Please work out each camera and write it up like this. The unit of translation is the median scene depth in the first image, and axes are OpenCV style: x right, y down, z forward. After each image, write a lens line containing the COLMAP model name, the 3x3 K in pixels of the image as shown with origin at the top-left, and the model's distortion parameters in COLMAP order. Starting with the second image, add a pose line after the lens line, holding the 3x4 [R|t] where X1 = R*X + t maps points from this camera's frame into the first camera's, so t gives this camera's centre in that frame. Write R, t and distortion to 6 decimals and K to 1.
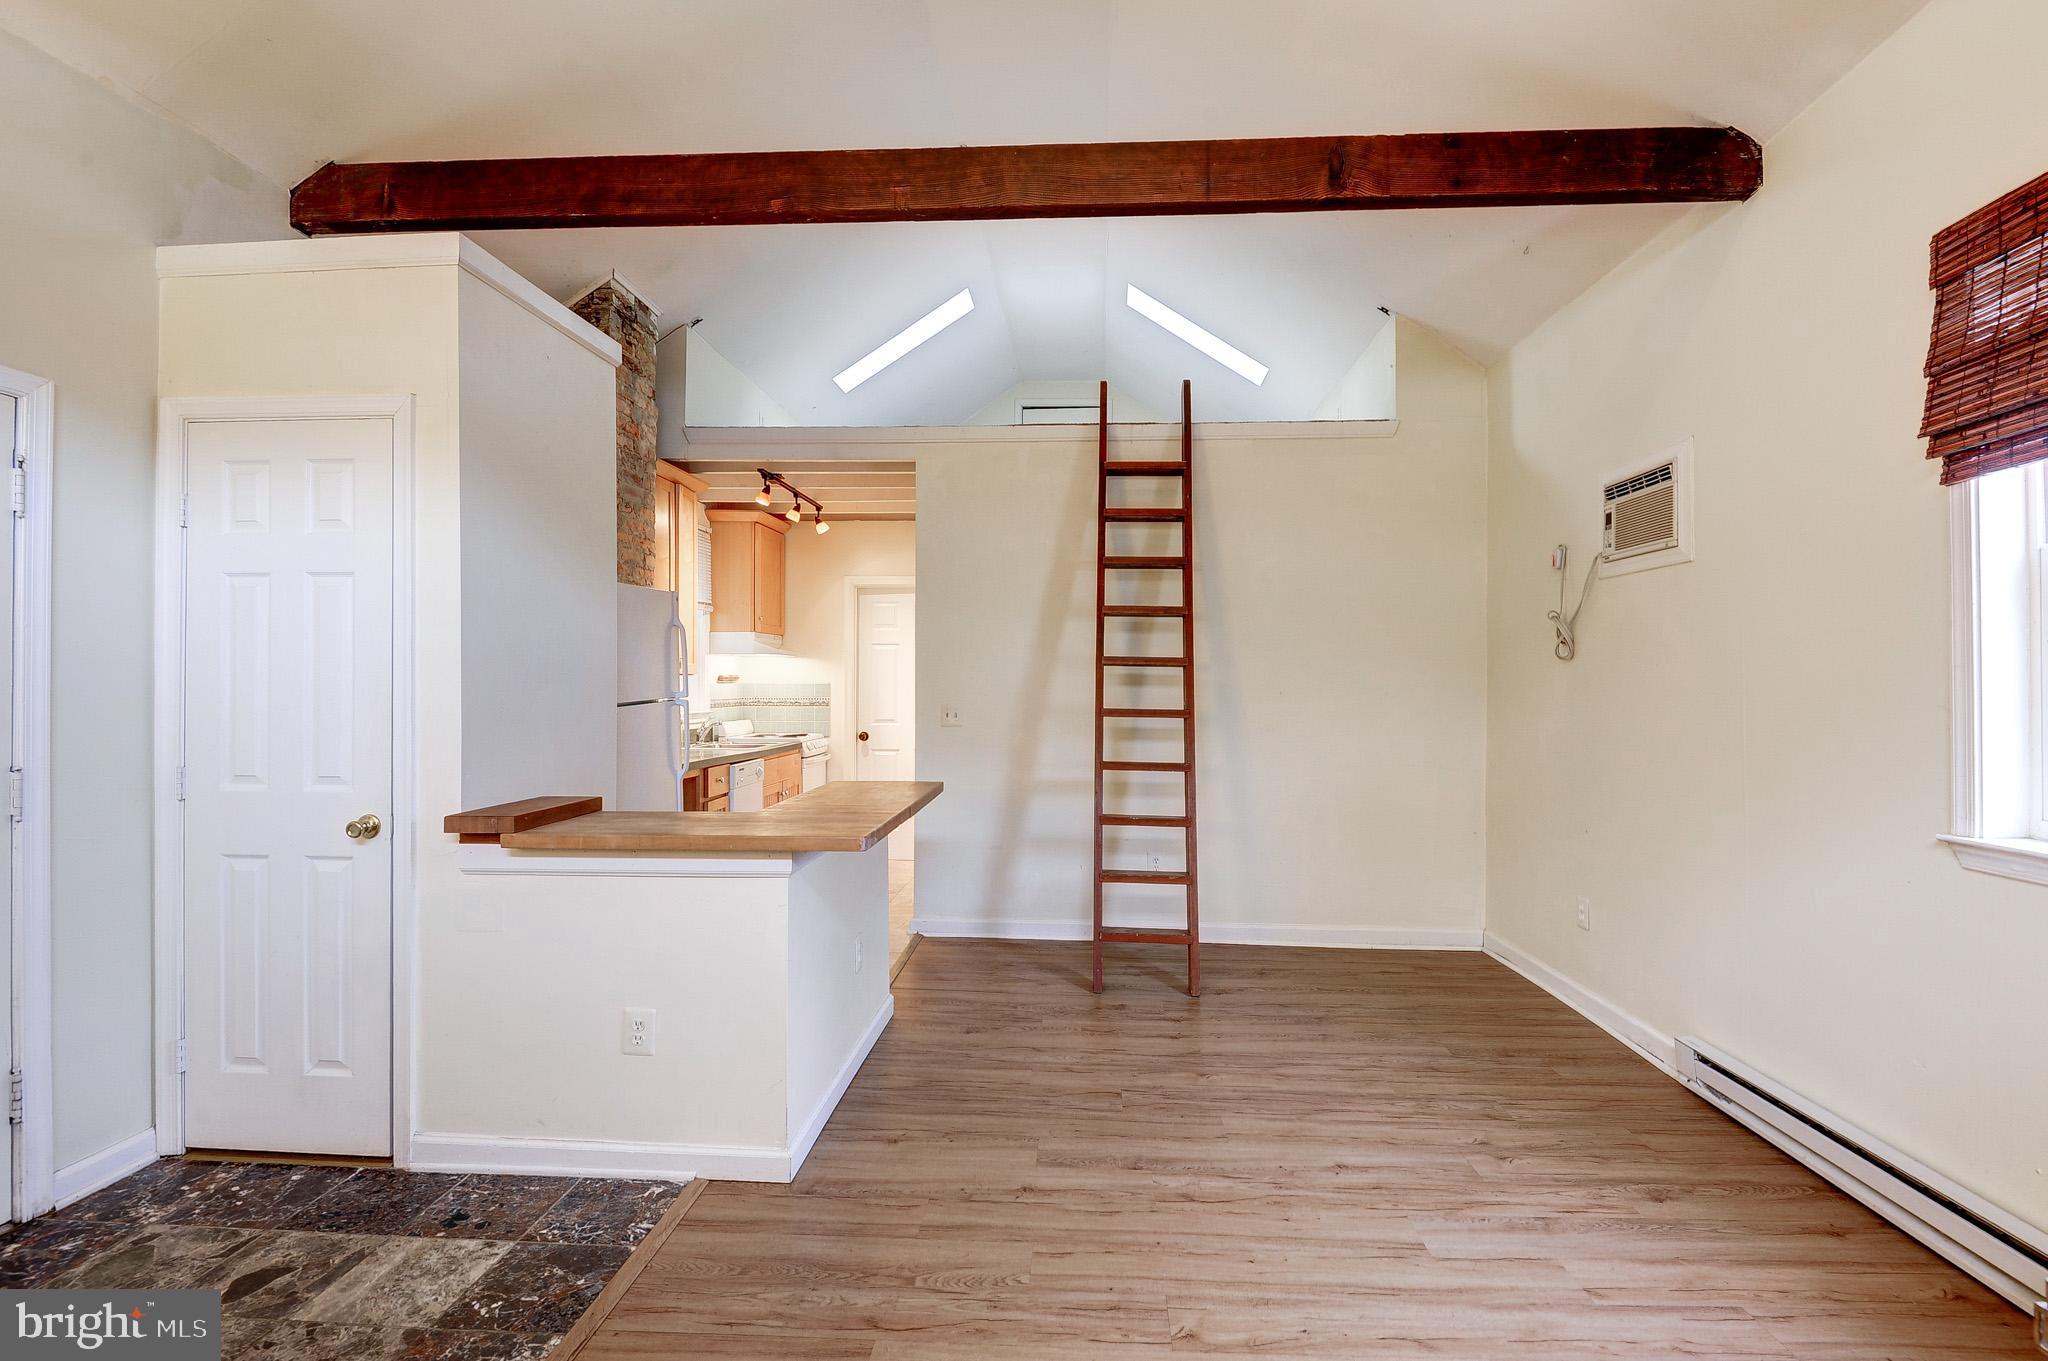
lens RADIAL K [[923.7, 0, 1059.0], [0, 923.7, 678.9], [0, 0, 1]] dist [0.013395, -0.014007]
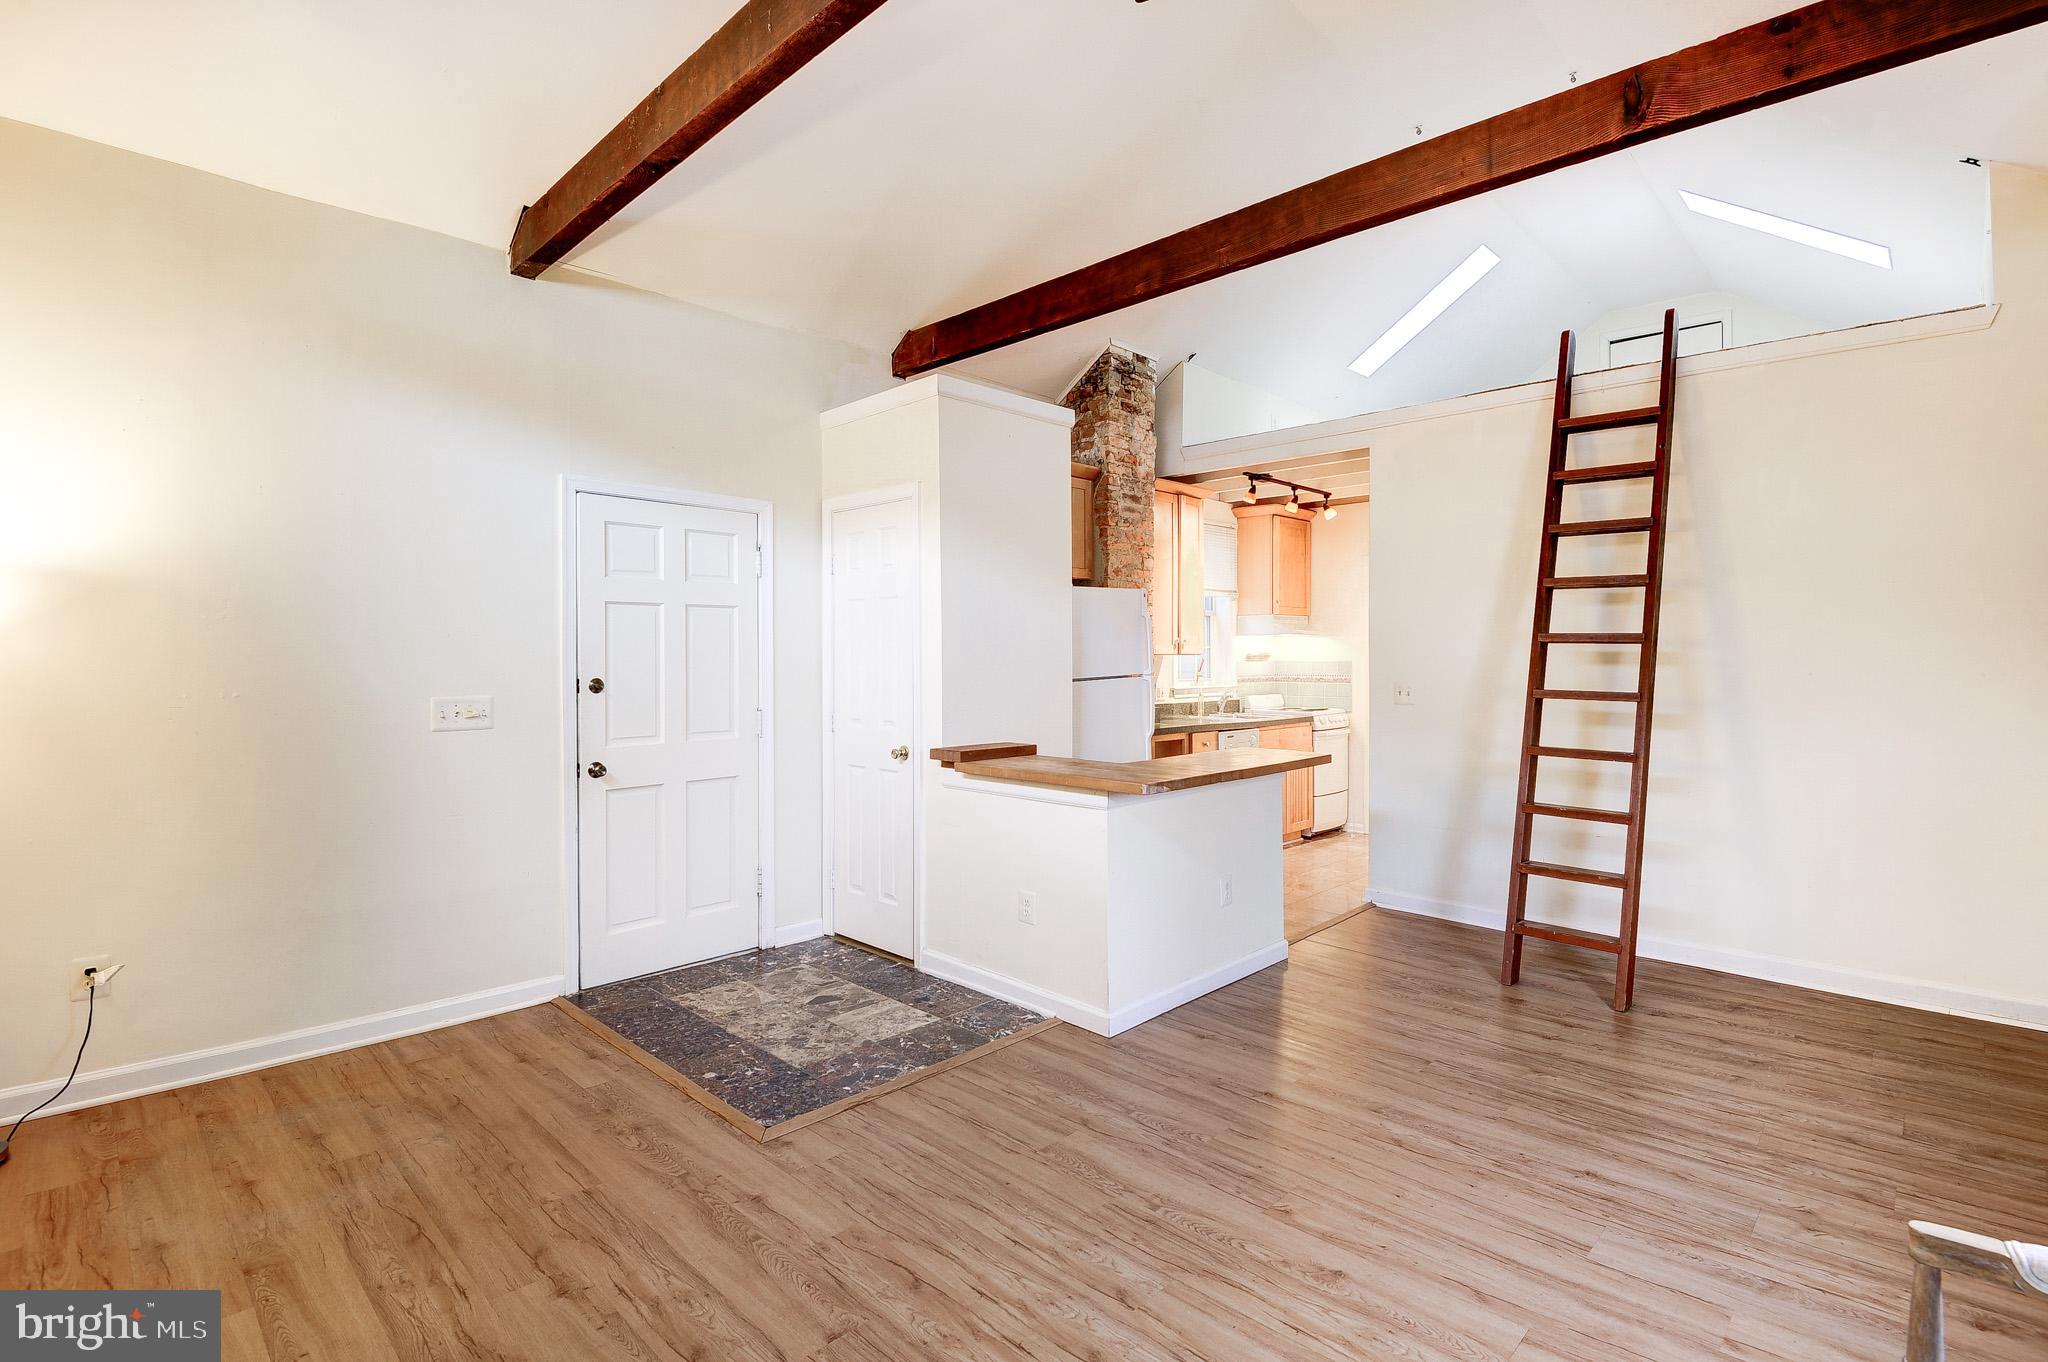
lens RADIAL K [[951.4, 0, 1052.3], [0, 951.4, 660.3], [0, 0, 1]] dist [0.001437, -0.021402]
pose [[0.762500, -0.000698, -0.646988, 0.449960], [0.004838, 0.999978, 0.004622, -0.006299], [0.646970, -0.006654, 0.762486, -0.079443]]
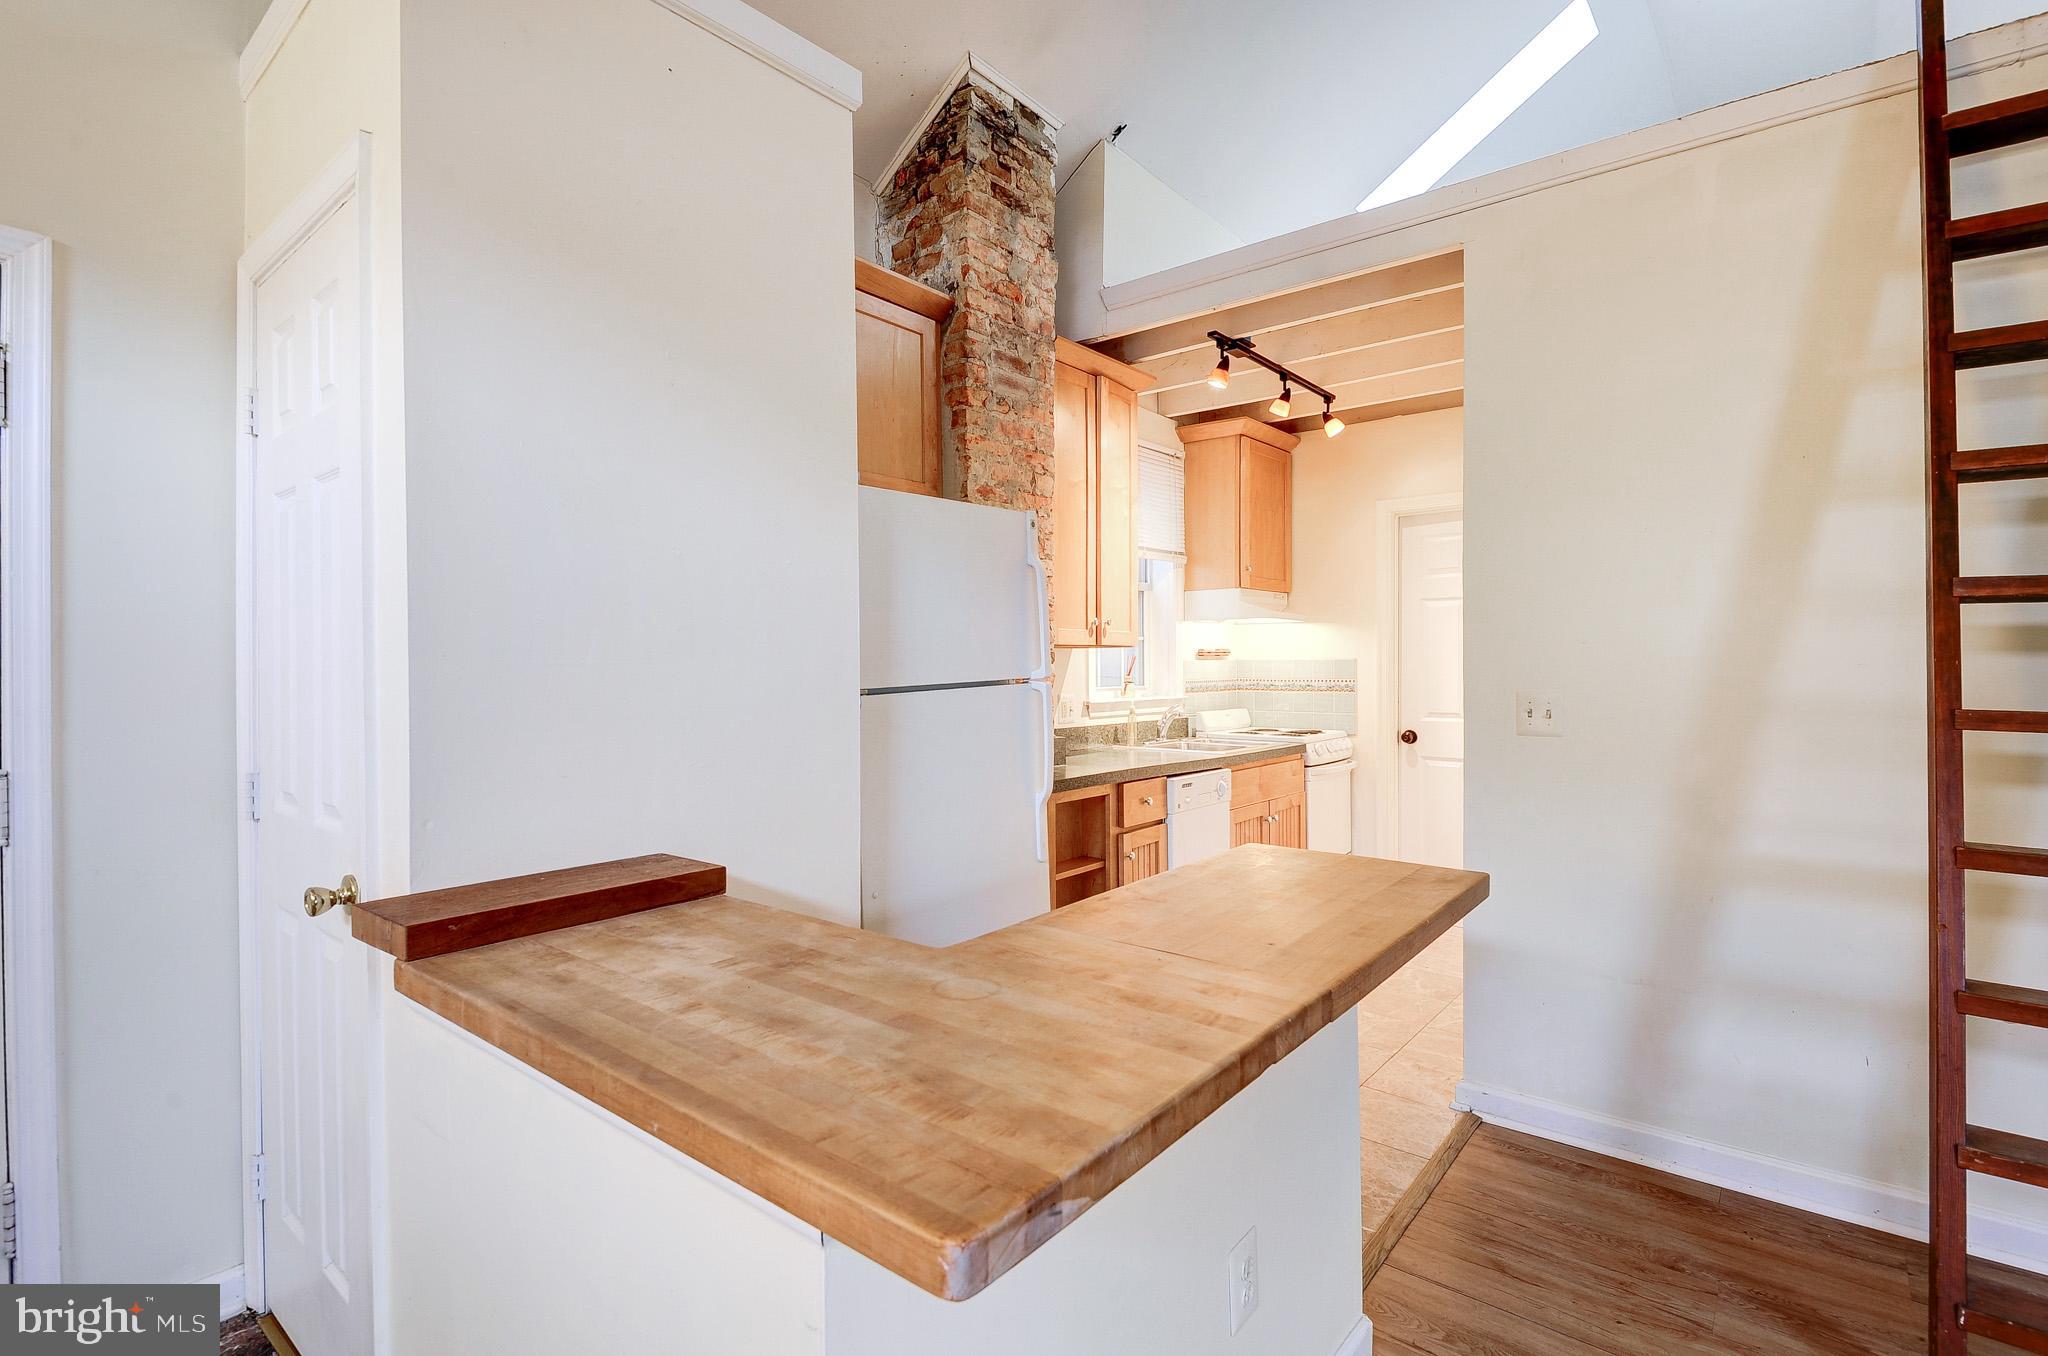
lens RADIAL K [[953.2, 0, 1007.3], [0, 953.2, 673.4], [0, 0, 1]] dist [0.025599, -0.021349]
pose [[0.788697, -0.000843, -0.614781, -0.034174], [0.009585, 0.999894, 0.010924, 0.013070], [0.614707, -0.014508, 0.788622, 0.664306]]
